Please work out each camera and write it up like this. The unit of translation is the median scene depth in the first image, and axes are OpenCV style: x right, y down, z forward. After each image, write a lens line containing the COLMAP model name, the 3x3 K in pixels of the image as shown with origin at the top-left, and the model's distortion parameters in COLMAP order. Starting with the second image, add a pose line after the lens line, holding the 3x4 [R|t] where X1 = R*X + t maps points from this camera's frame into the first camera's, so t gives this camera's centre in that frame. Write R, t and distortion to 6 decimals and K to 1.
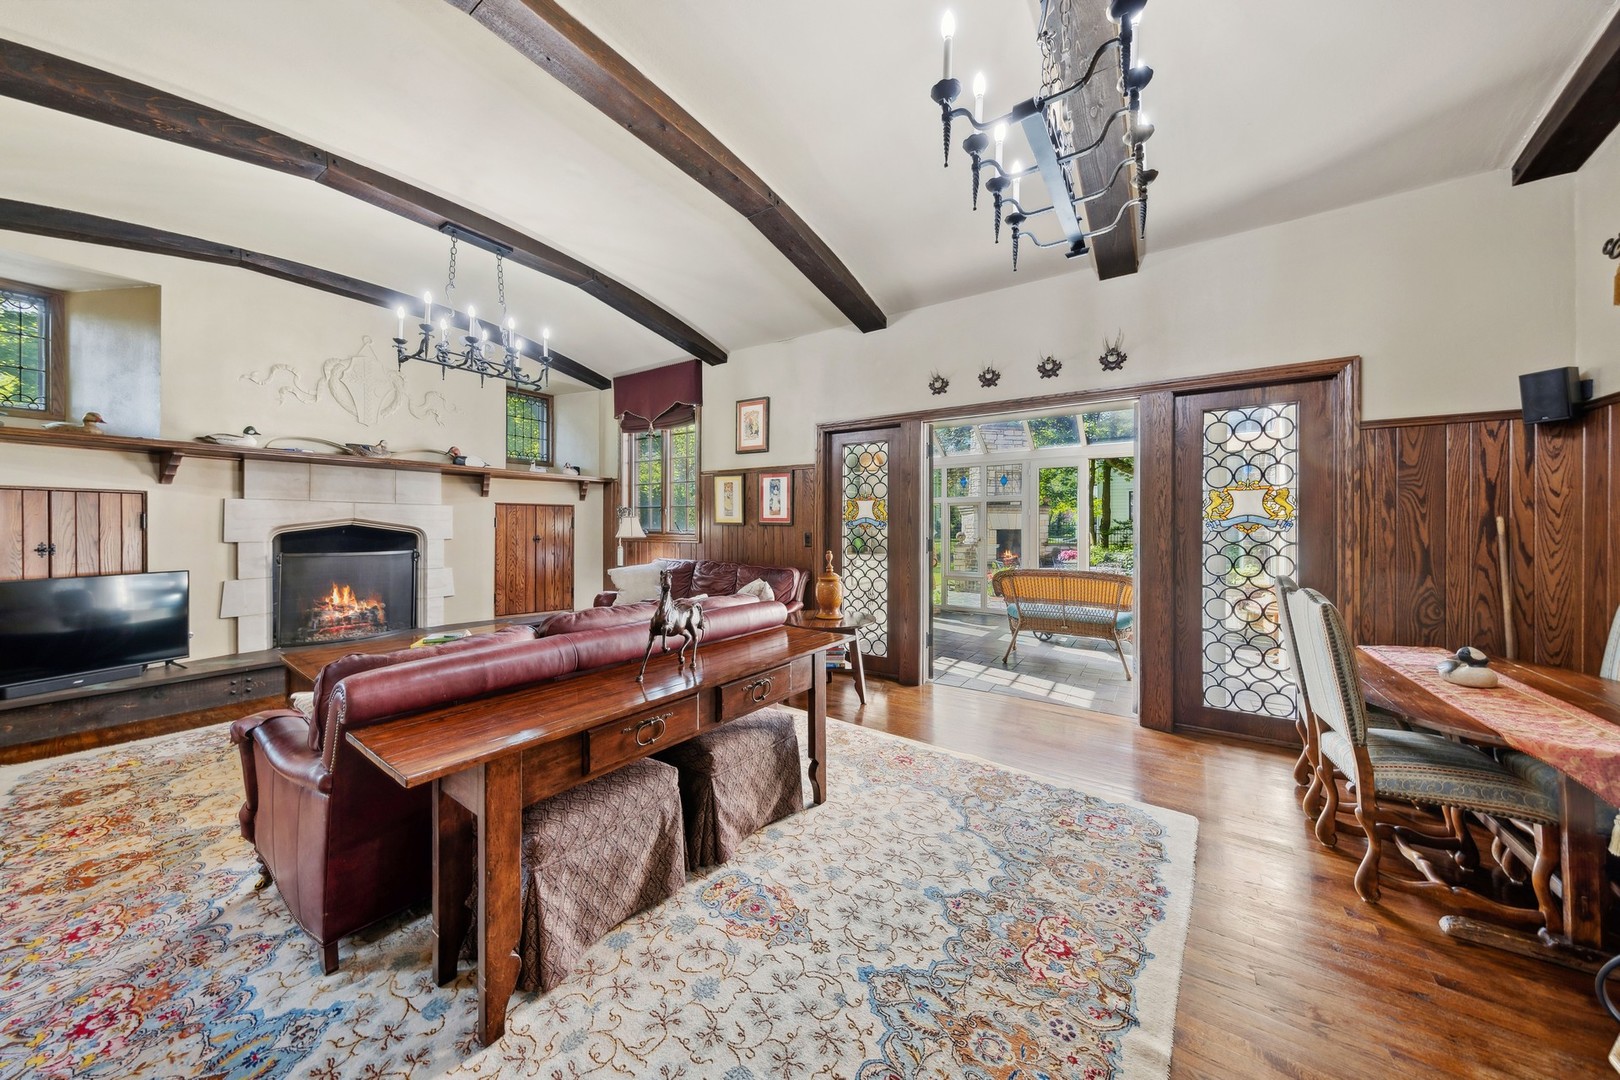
lens RADIAL K [[529.8, 0, 816.2], [0, 529.8, 527.9], [0, 0, 1]] dist [0.001465, 0.000221]
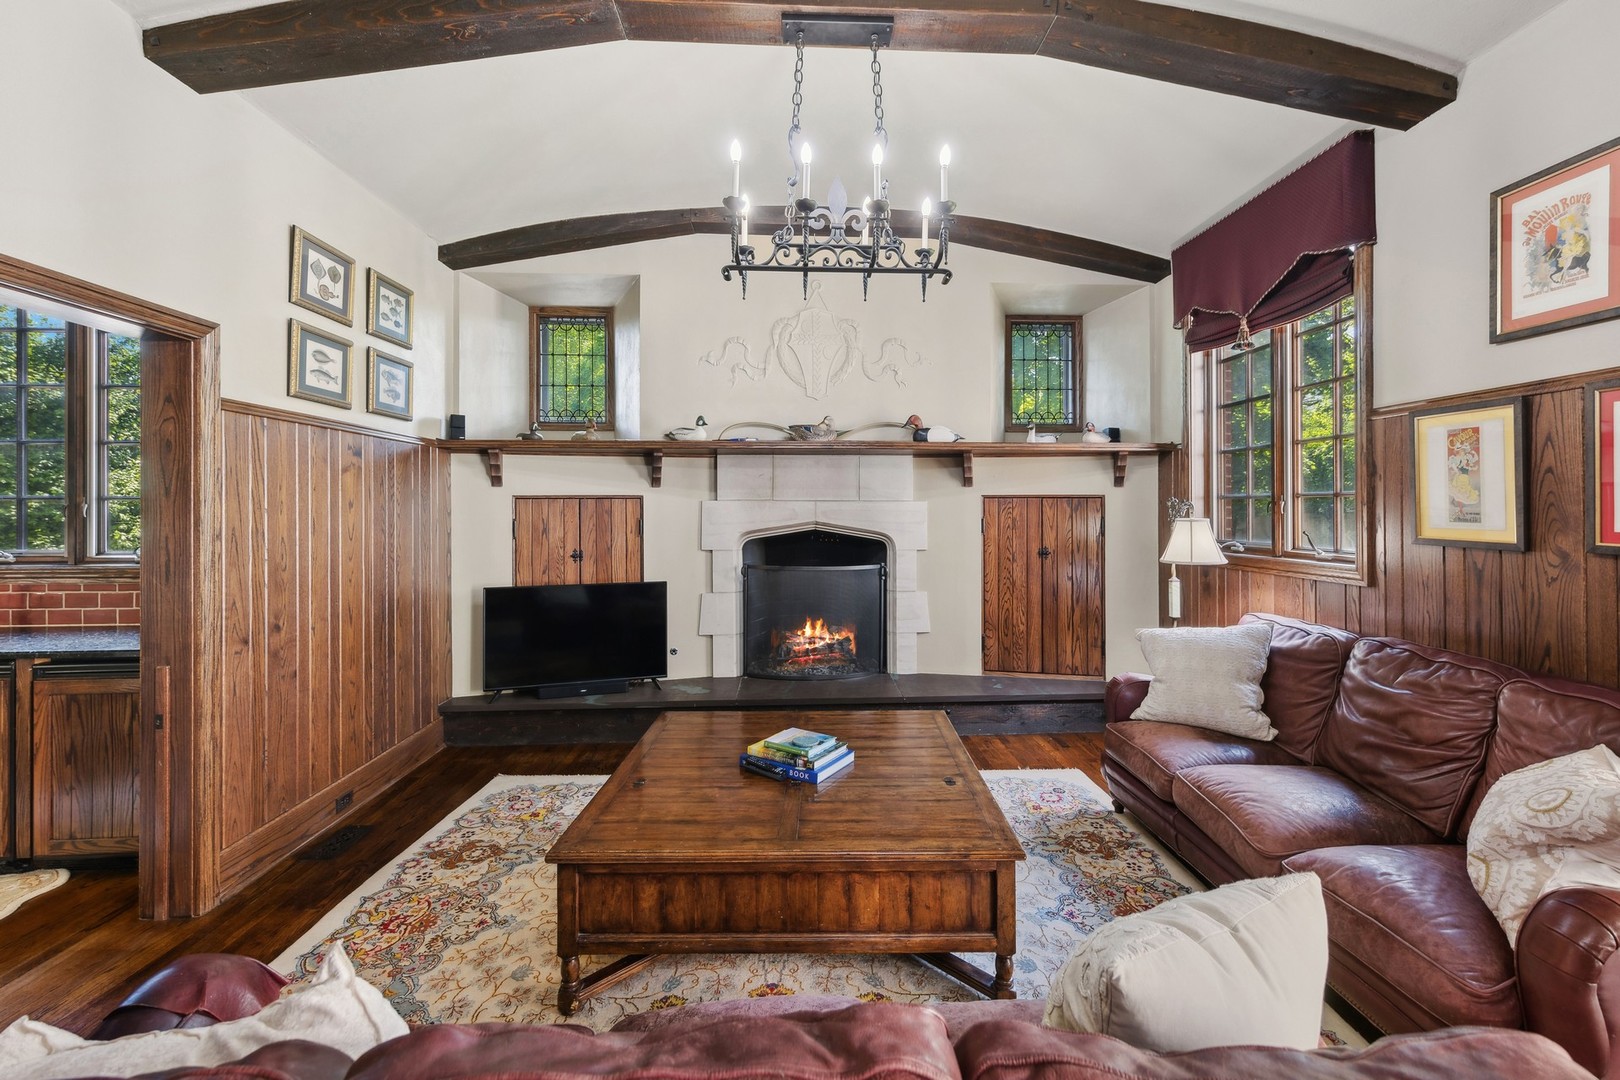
lens RADIAL K [[683.7, 0, 831.8], [0, 683.7, 504.6], [0, 0, 1]] dist [-0.000363, 0.000419]
pose [[0.602075, -0.008028, -0.798399, -0.055581], [-0.001841, 0.999933, -0.011442, -0.028915], [0.798438, 0.008359, 0.602019, 0.388992]]
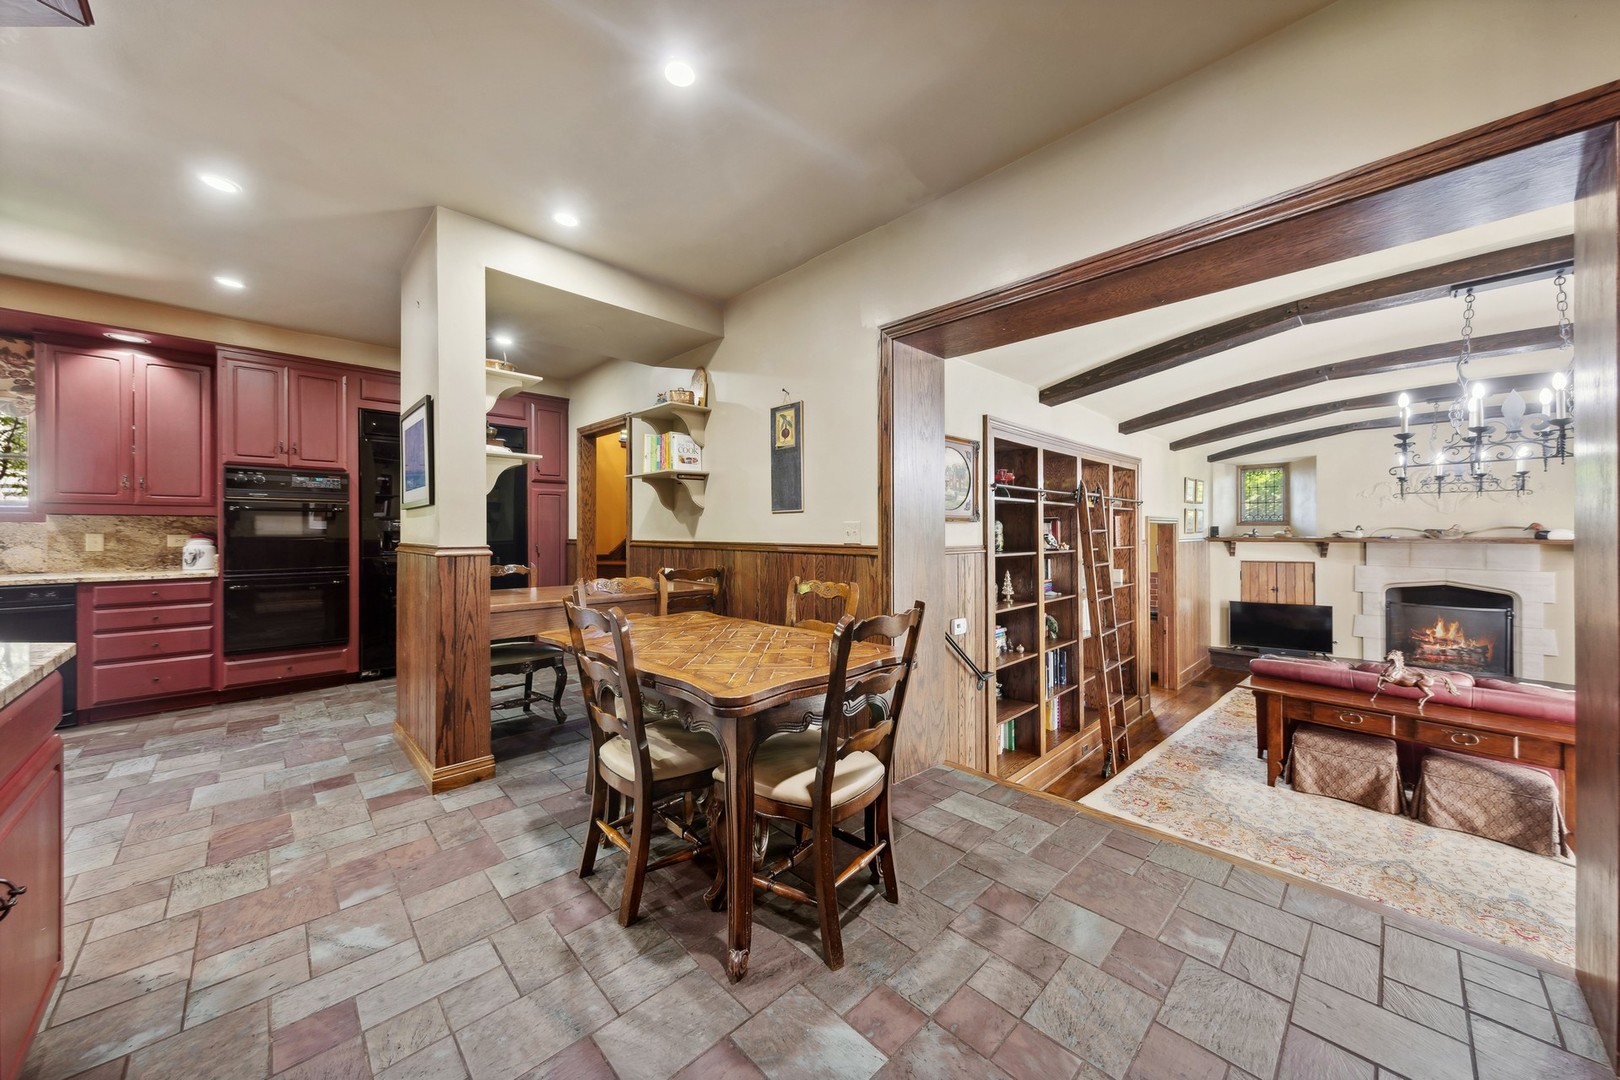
lens RADIAL K [[572.8, 0, 812.3], [0, 572.8, 532.8], [0, 0, 1]] dist [0.009240, 0.000220]
pose [[-0.216035, 0.006063, -0.976367, 0.836025], [-0.001806, 0.999977, 0.006609, -0.134383], [0.976384, 0.003191, -0.216019, -0.227842]]
